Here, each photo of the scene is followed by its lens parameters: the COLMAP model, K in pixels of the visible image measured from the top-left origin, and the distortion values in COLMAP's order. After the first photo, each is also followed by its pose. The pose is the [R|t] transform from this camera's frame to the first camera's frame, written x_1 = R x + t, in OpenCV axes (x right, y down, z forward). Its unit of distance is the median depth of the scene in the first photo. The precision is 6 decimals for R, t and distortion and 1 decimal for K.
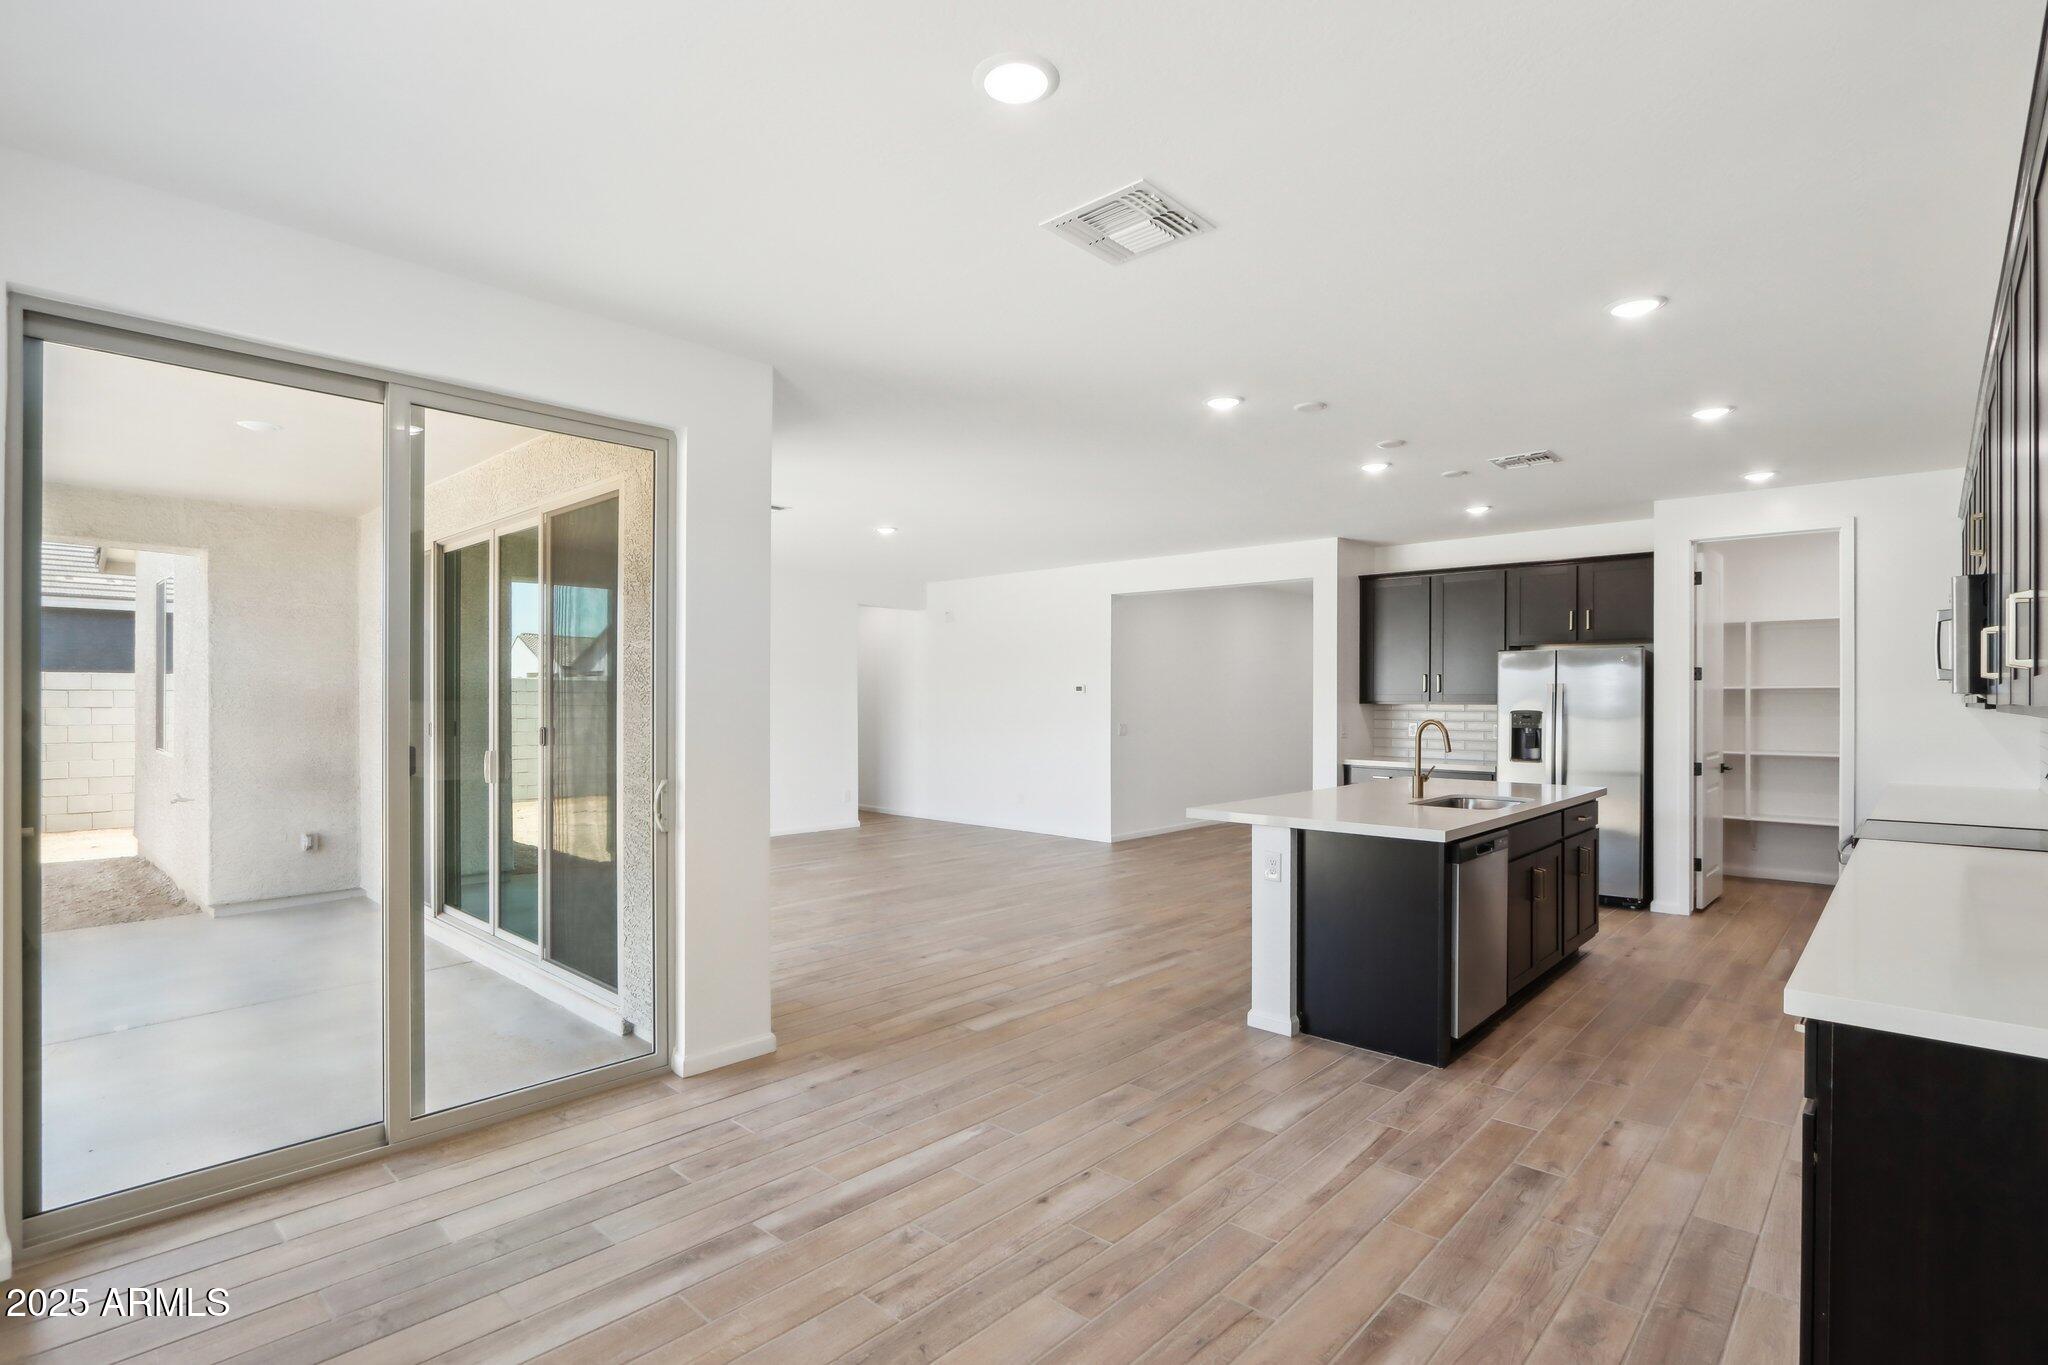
lens RADIAL K [[988.6, 0, 1000.4], [0, 988.6, 693.3], [0, 0, 1]] dist [-0.013016, 0.000145]
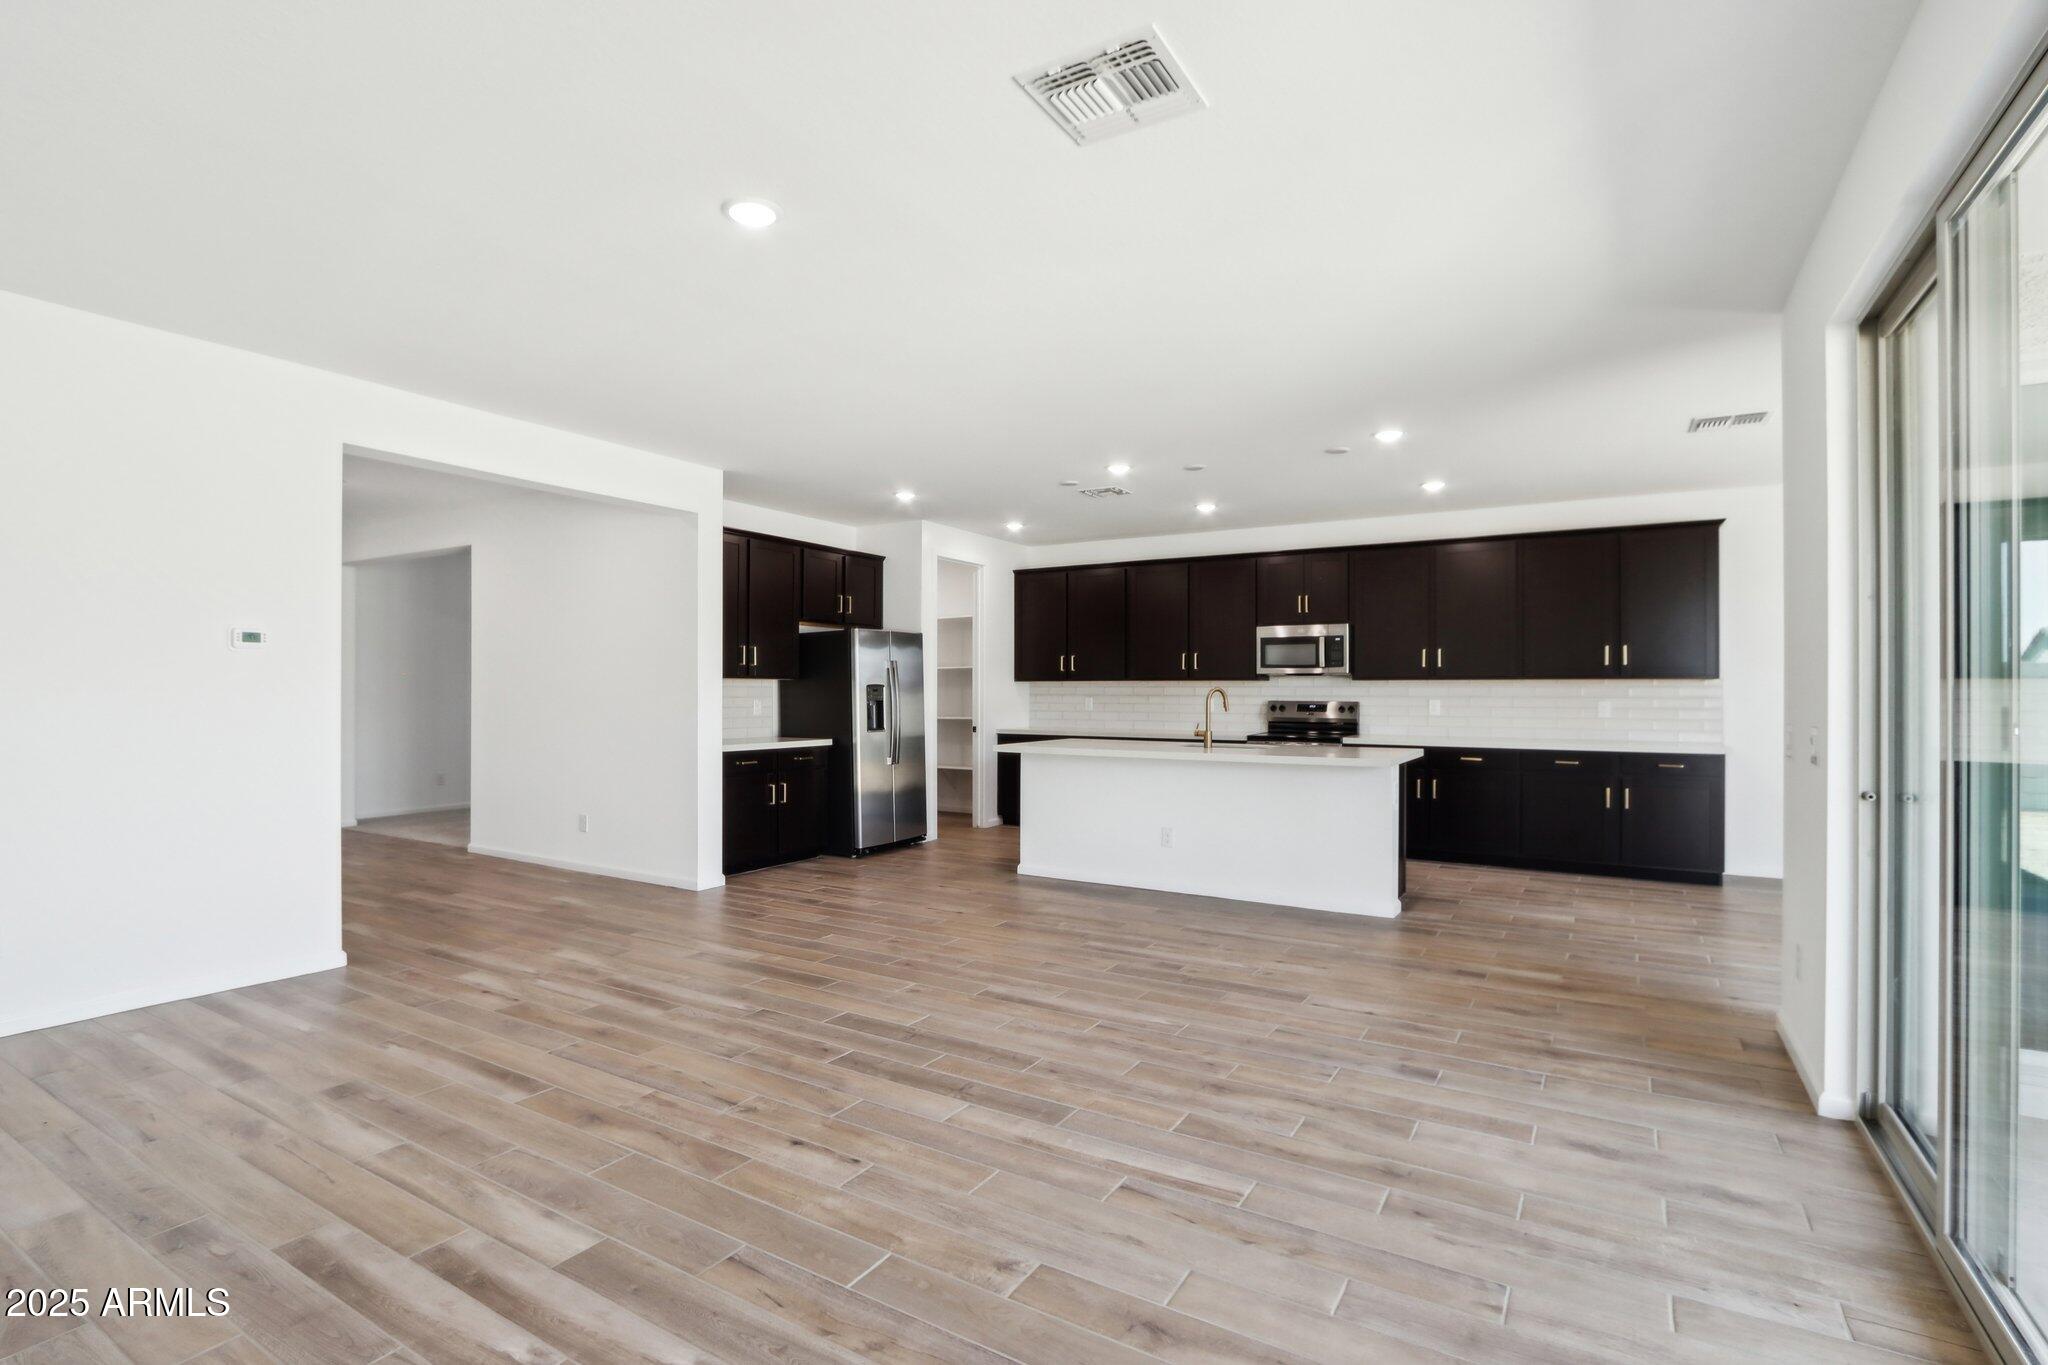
lens RADIAL K [[979.2, 0, 999.0], [0, 979.2, 681.3], [0, 0, 1]] dist [-0.012927, -0.000387]
pose [[-0.197222, 0.005818, 0.980342, -0.674041], [-0.007814, 0.999941, -0.007506, 0.025025], [-0.980328, -0.009140, -0.197165, 1.293859]]
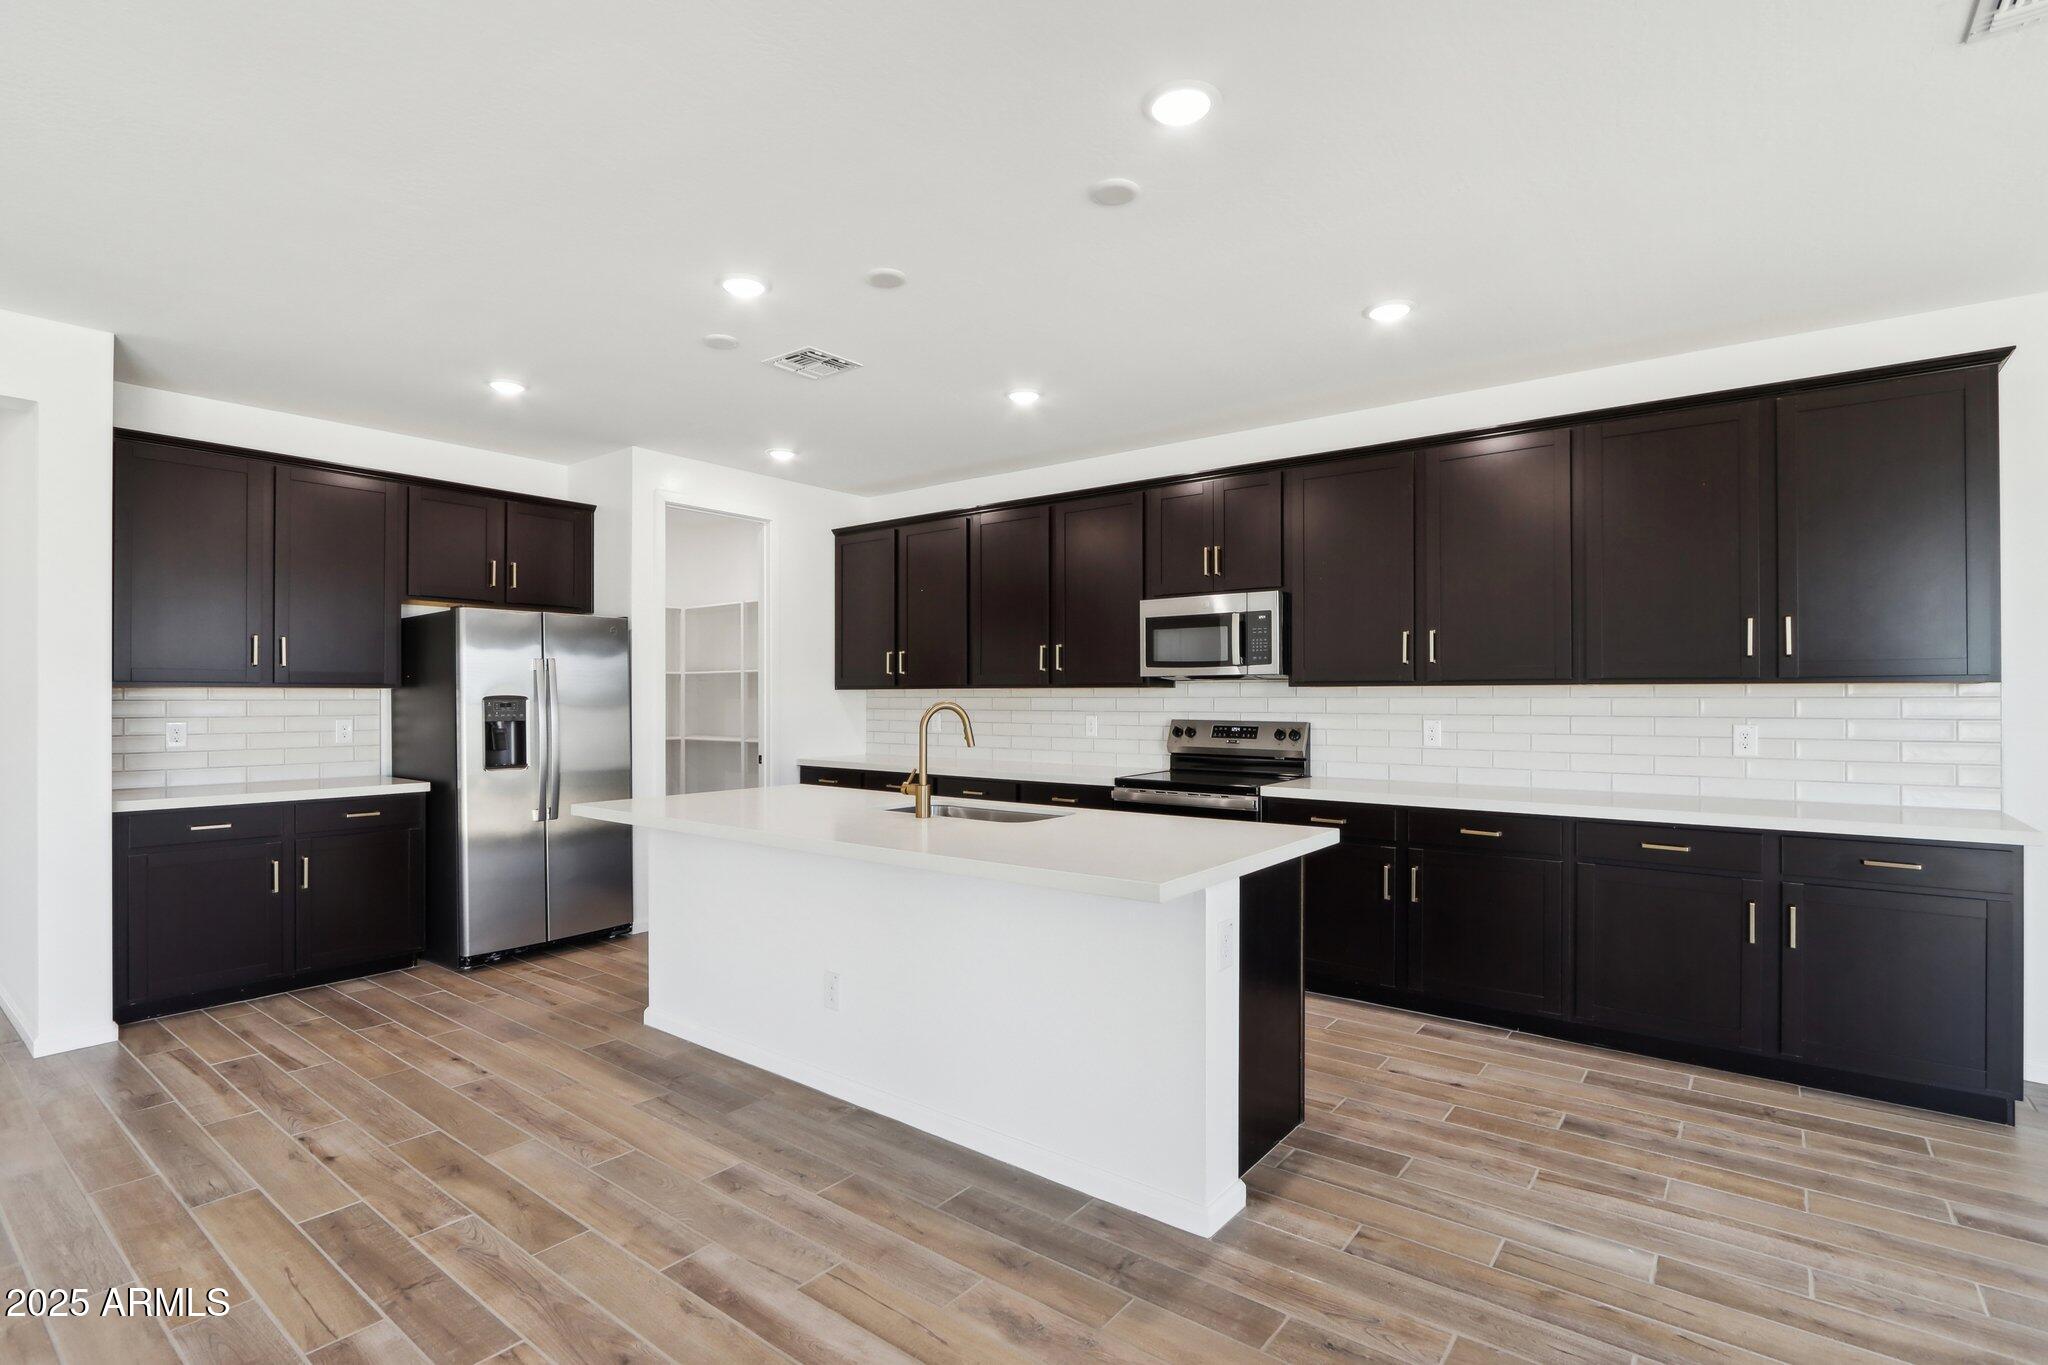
lens RADIAL K [[973.6, 0, 999.1], [0, 973.6, 692.8], [0, 0, 1]] dist [-0.014331, 0.000033]
pose [[-0.085179, 0.000672, 0.996365, -0.214627], [-0.005062, 0.999987, -0.001108, 0.016685], [-0.996353, -0.005138, -0.085175, 0.850851]]
